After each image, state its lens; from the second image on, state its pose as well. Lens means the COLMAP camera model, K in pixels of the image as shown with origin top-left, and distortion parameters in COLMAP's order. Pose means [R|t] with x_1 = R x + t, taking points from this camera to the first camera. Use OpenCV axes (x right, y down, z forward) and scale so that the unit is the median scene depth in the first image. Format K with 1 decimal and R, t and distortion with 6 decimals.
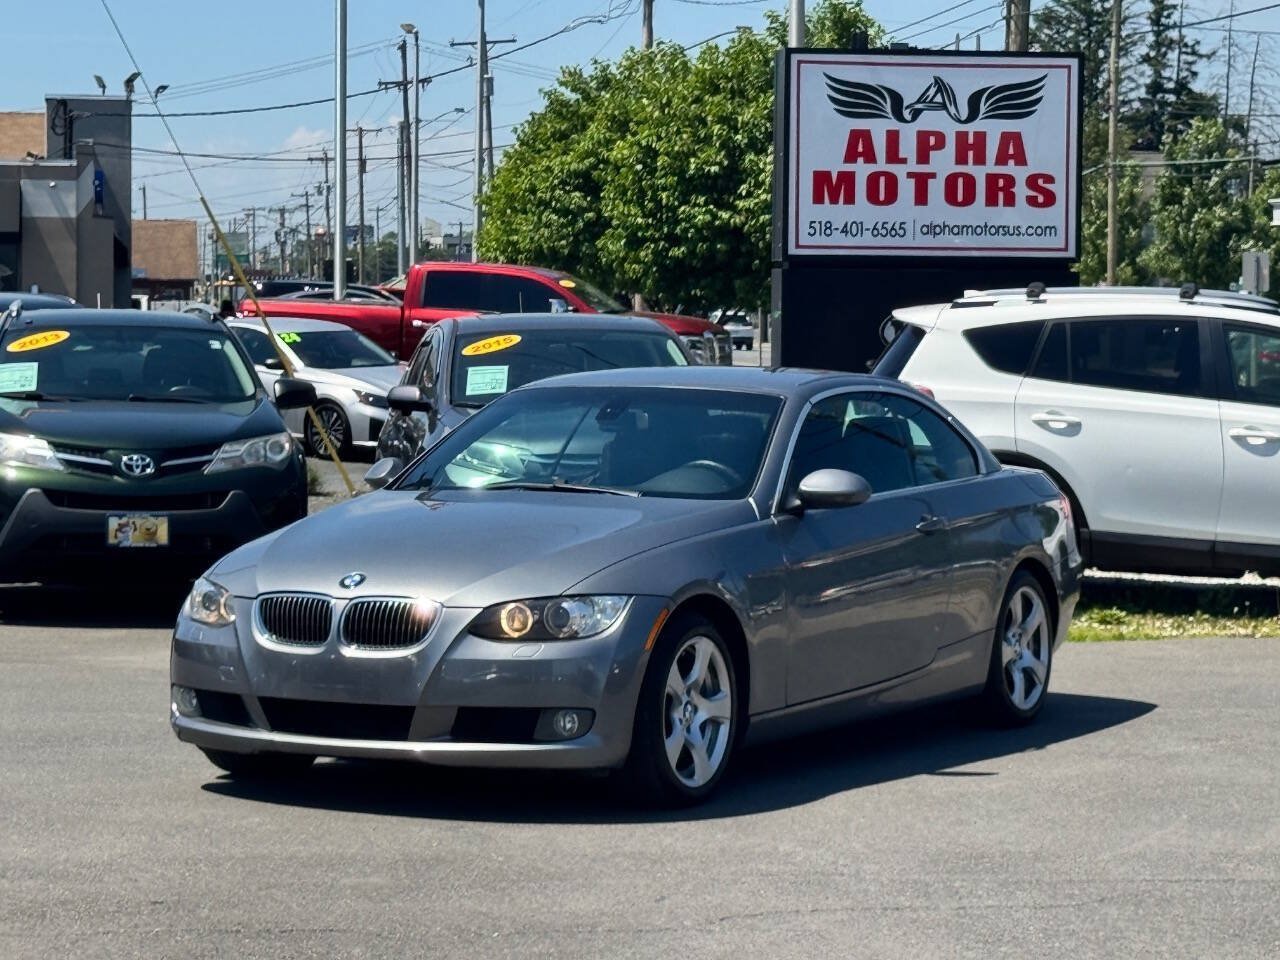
lens RADIAL K [[5329.8, 0, 640.0], [0, 5329.8, 480.0], [0, 0, 1]] dist [0.079700, 3.202032]
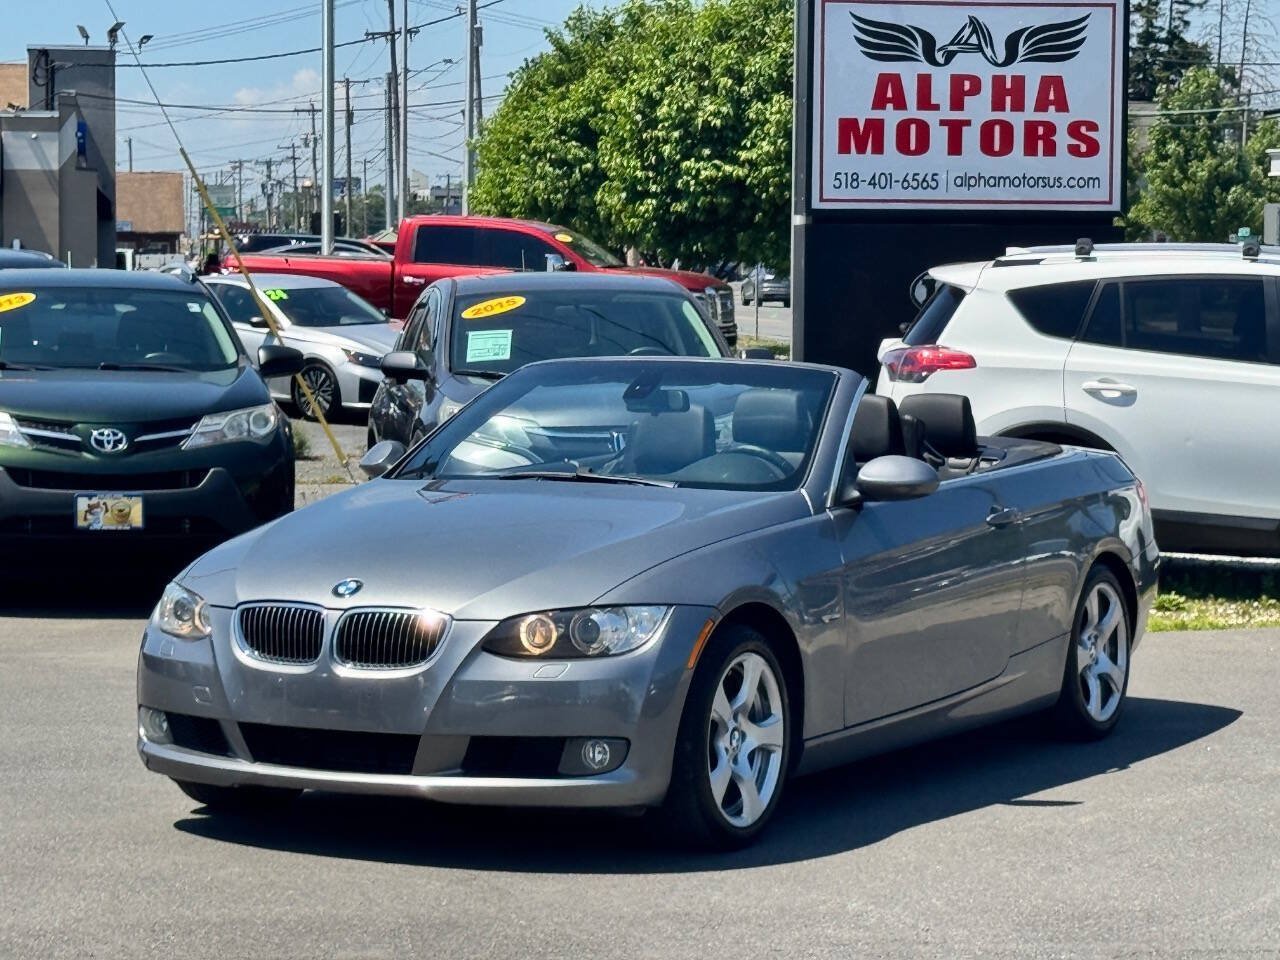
lens RADIAL K [[4963.7, 0, 594.7], [0, 4963.7, 477.8], [0, 0, 1]] dist [0.100531, 3.282623]
pose [[0.999998, -0.001062, -0.001963, -0.008355], [0.001086, 0.999919, 0.012645, -0.006323], [0.001950, -0.012647, 0.999918, 0.133721]]
